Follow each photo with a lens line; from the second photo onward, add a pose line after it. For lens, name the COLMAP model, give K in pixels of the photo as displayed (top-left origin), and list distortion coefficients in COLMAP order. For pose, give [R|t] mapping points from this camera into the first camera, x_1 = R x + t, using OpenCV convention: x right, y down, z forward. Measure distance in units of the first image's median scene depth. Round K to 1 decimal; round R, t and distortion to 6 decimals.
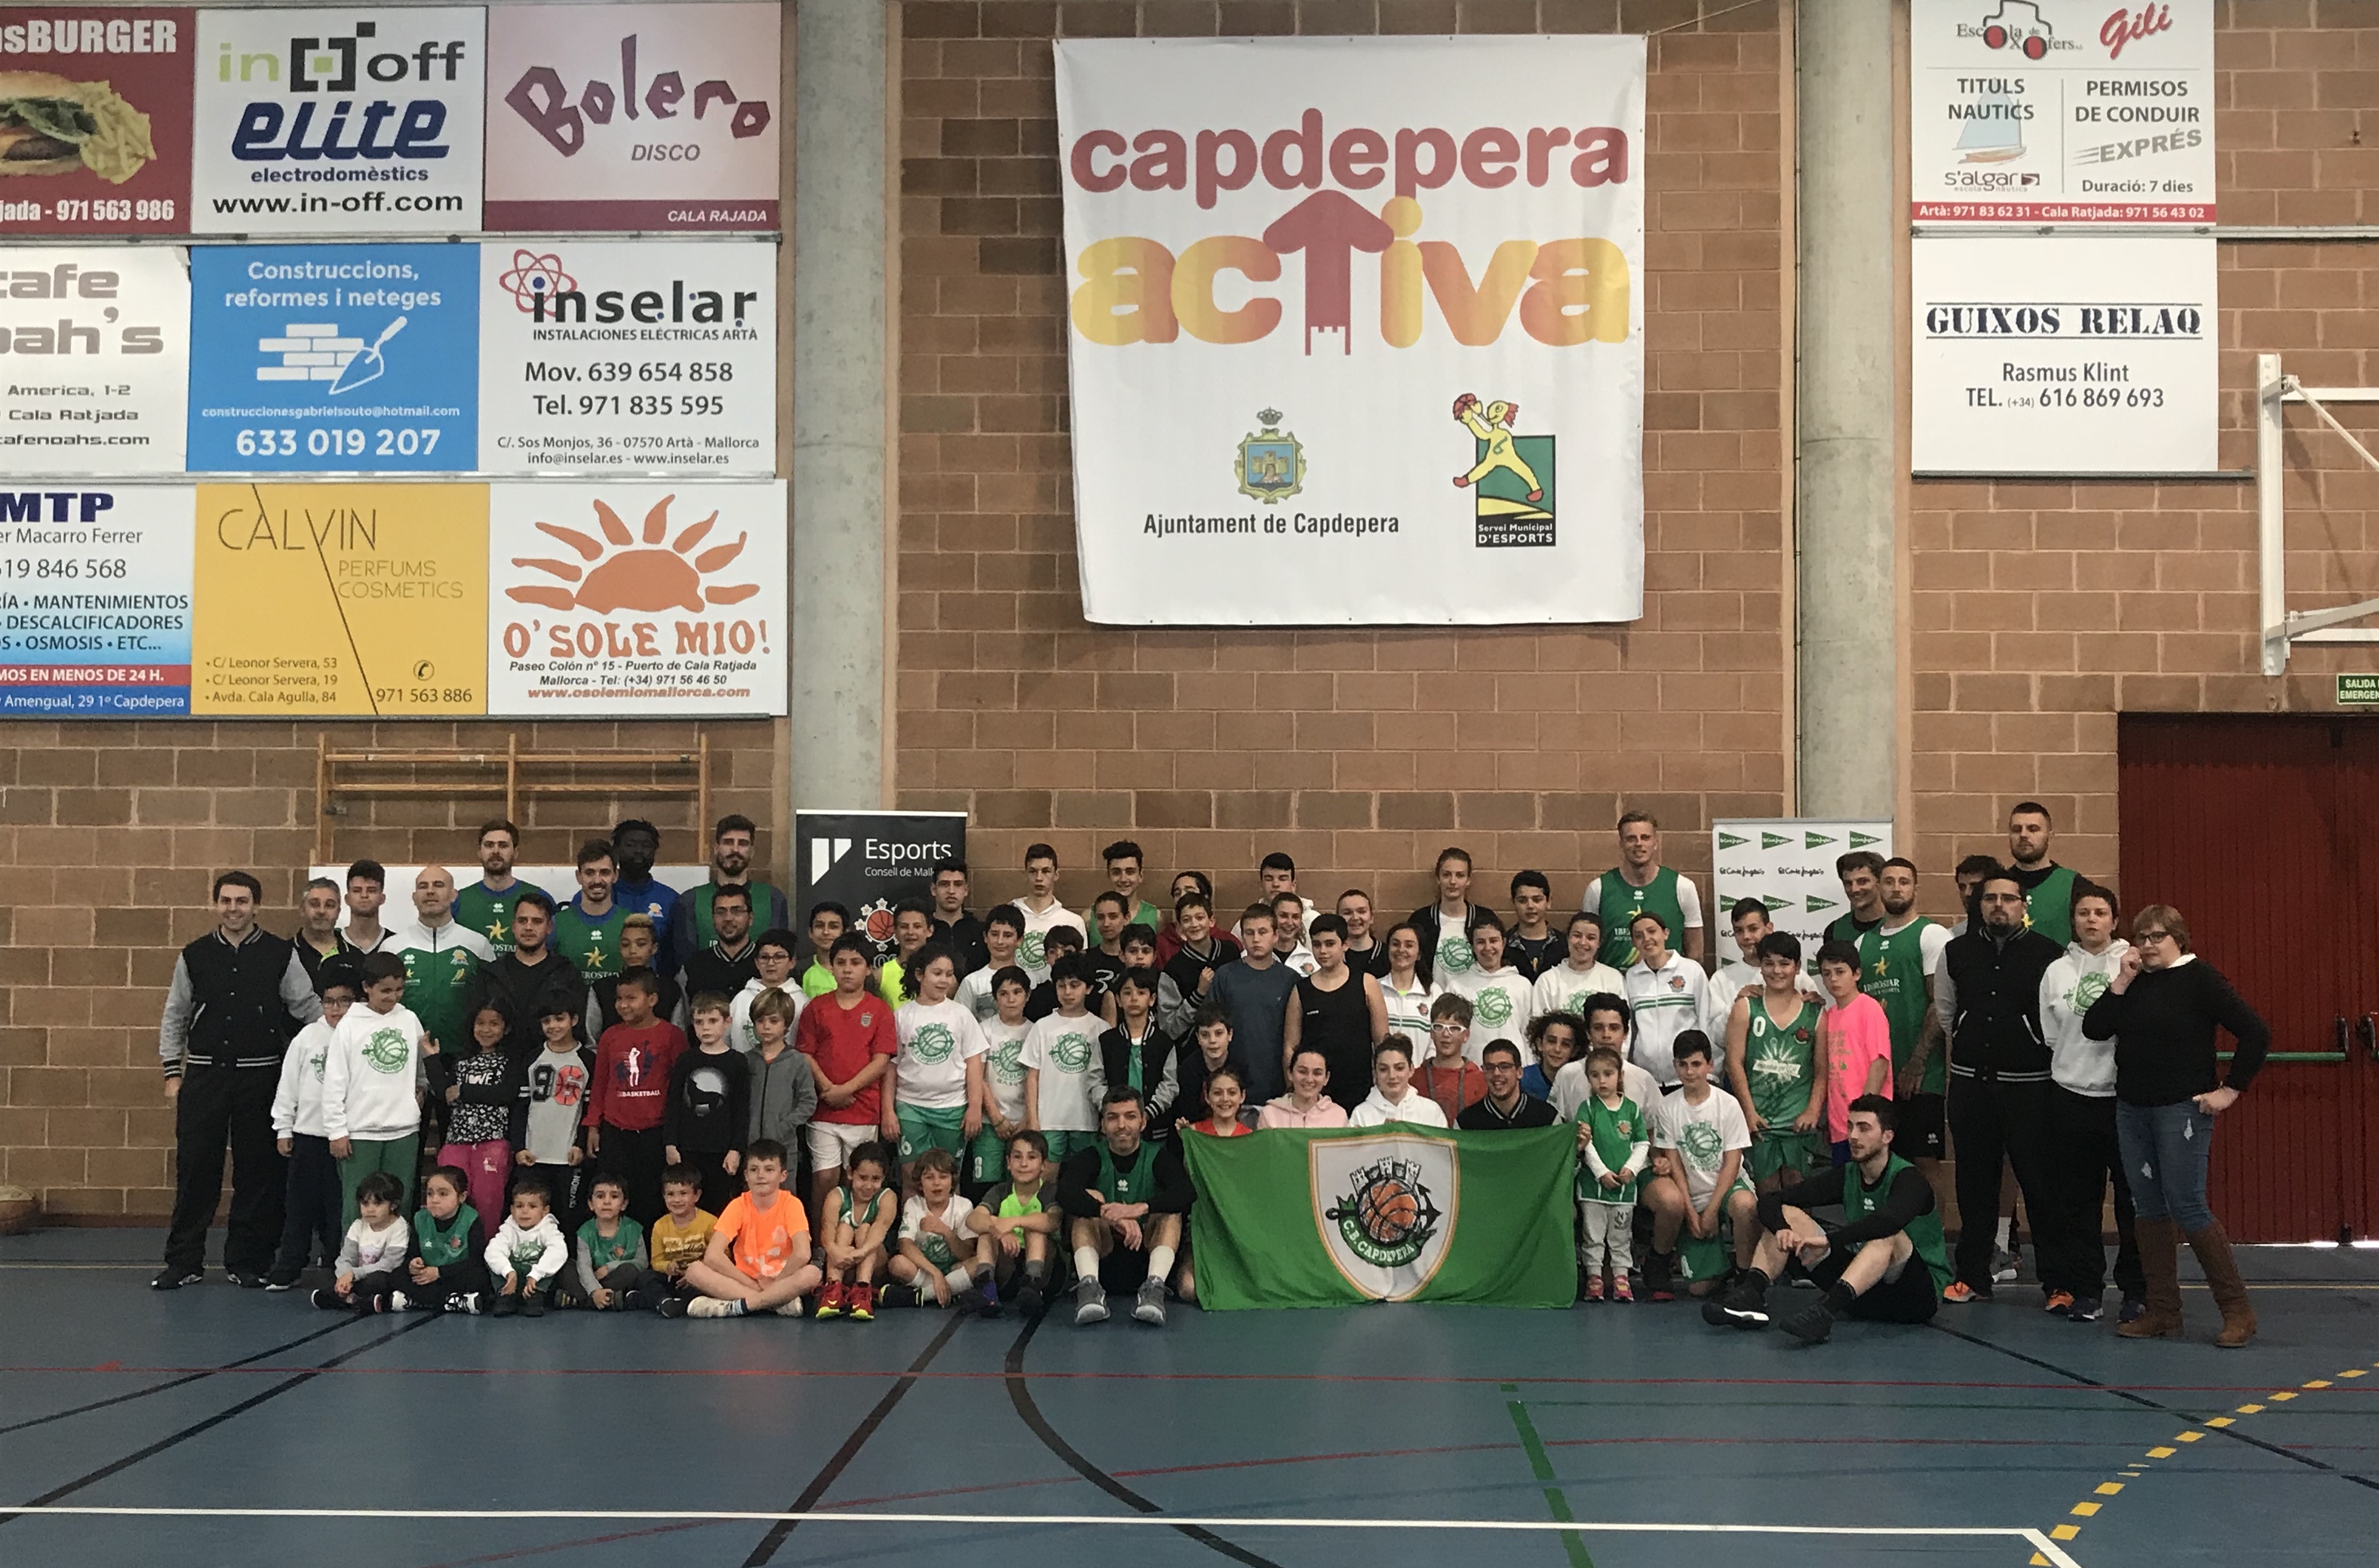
lens RADIAL K [[2361.8, 0, 1188.4], [0, 2361.8, 785.3], [0, 0, 1]] dist [0.003511, 0.000000]
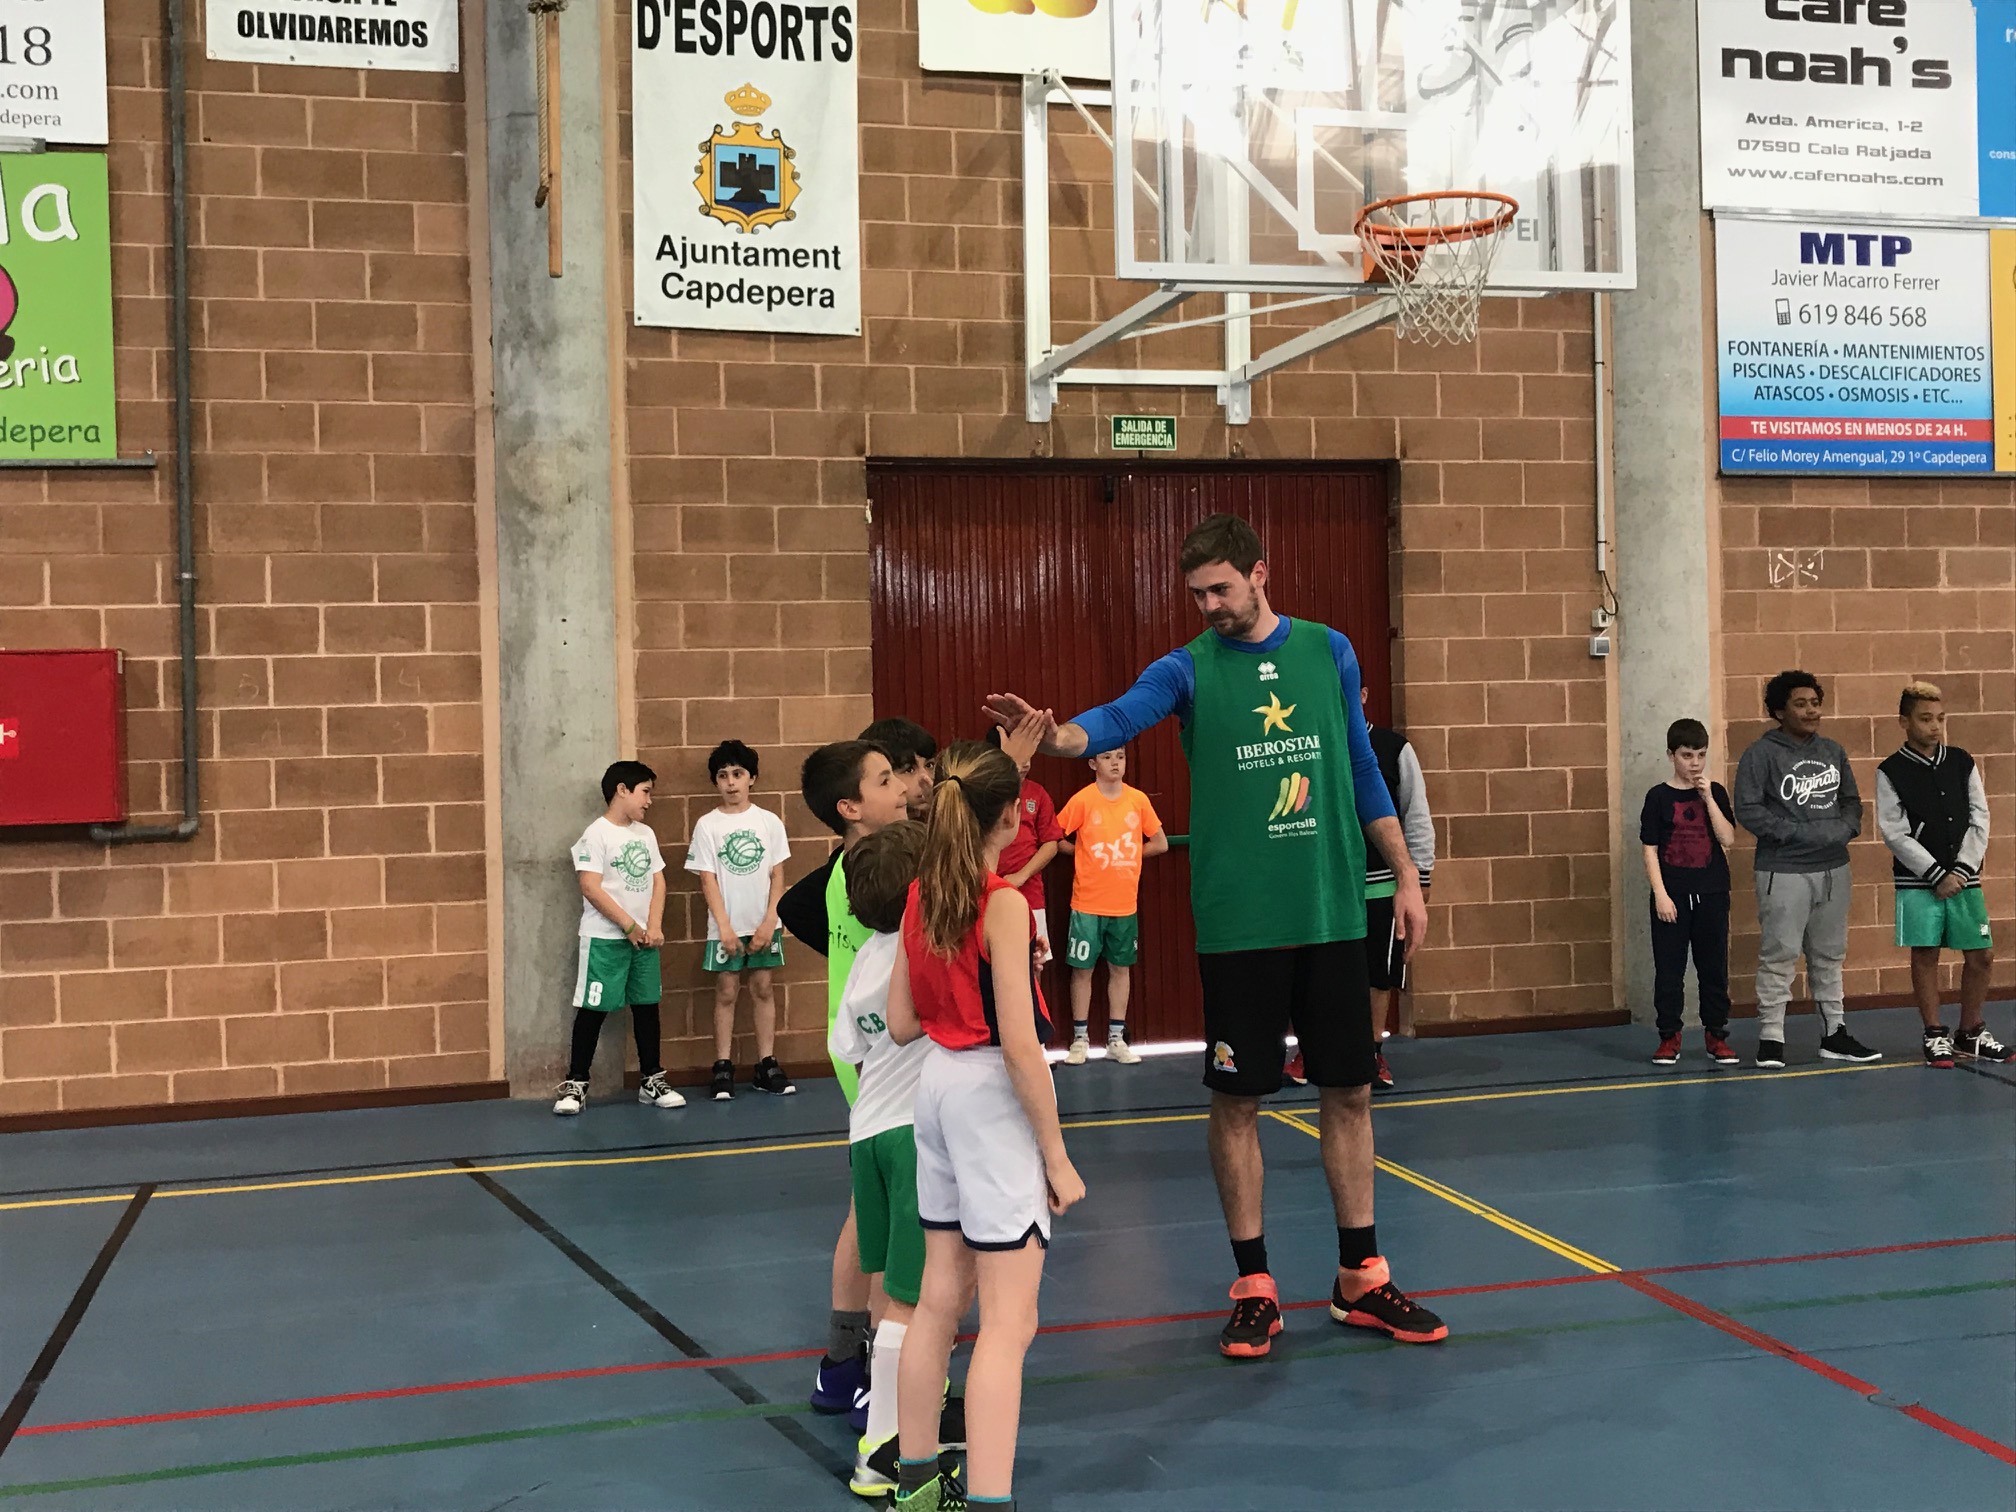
lens RADIAL K [[2168.4, 0, 1008.8], [0, 2168.4, 751.2], [0, 0, 1]] dist [0.012807, 0.000000]
pose [[0.964136, -0.027877, 0.263941, -1.041311], [0.014360, 0.998491, 0.053005, 0.030879], [-0.265020, -0.047314, 0.963081, 0.248325]]
